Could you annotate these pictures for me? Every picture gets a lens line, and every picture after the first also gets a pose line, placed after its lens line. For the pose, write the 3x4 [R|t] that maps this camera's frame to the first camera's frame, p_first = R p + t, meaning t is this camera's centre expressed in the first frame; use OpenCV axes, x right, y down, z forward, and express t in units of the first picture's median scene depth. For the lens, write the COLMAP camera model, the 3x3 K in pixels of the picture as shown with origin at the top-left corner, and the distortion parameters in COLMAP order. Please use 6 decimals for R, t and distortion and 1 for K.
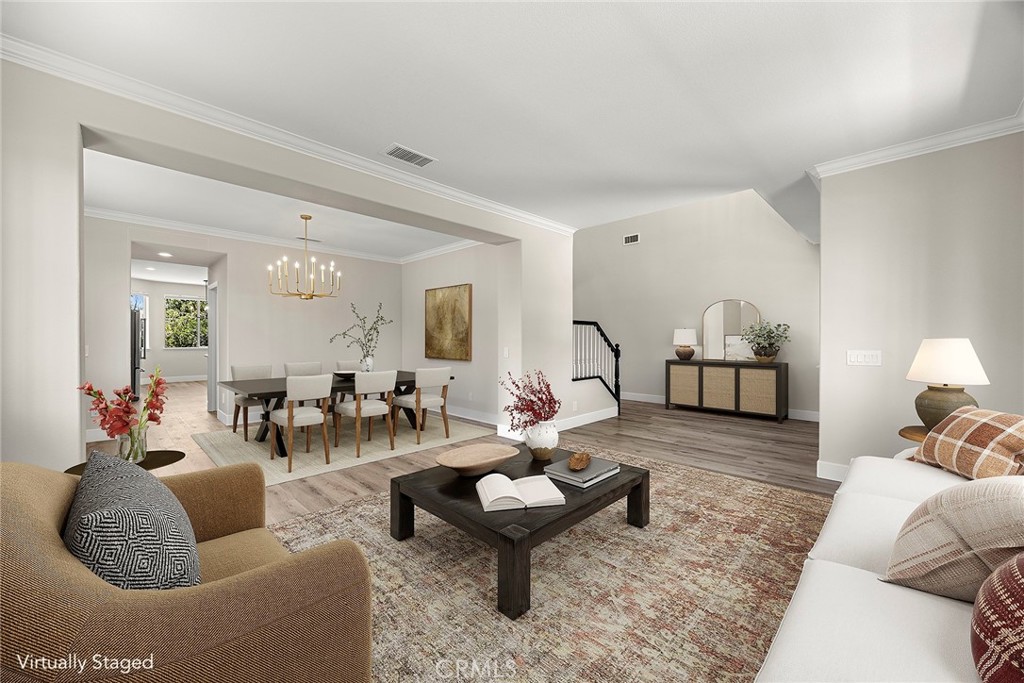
lens RADIAL K [[394.8, 0, 517.9], [0, 394.8, 343.0], [0, 0, 1]] dist [-0.004325, 0.000554]
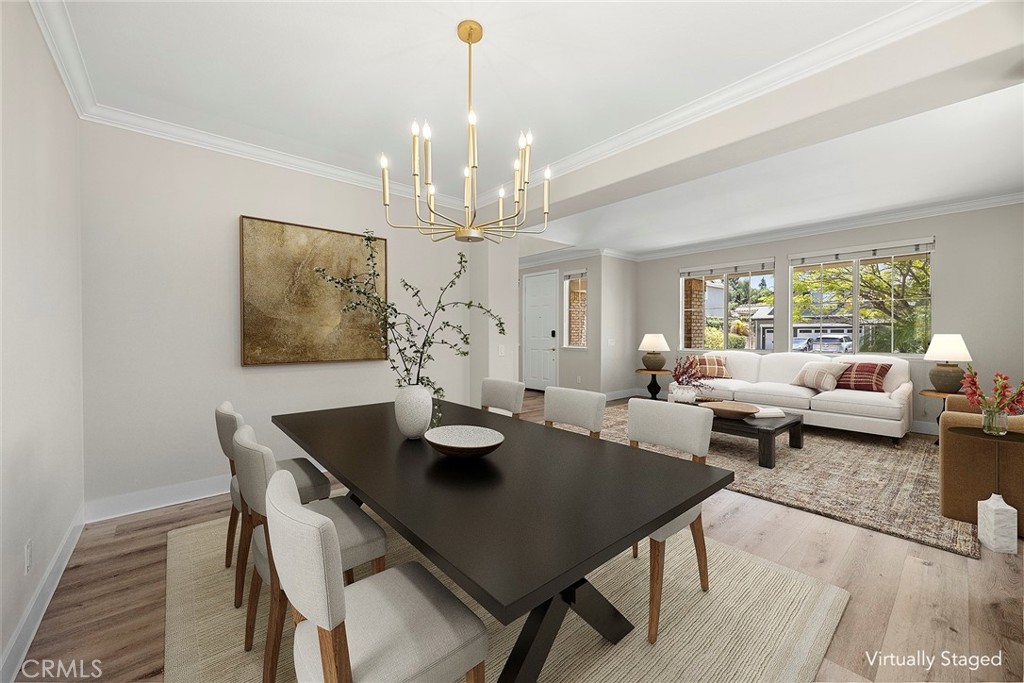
lens RADIAL K [[394.8, 0, 518.0], [0, 394.8, 341.7], [0, 0, 1]] dist [-0.004325, 0.000554]
pose [[0.074212, -0.011562, 0.997175, -0.714384], [-0.007422, 0.999899, 0.012146, 0.004249], [-0.997215, -0.008302, 0.074119, 0.691587]]
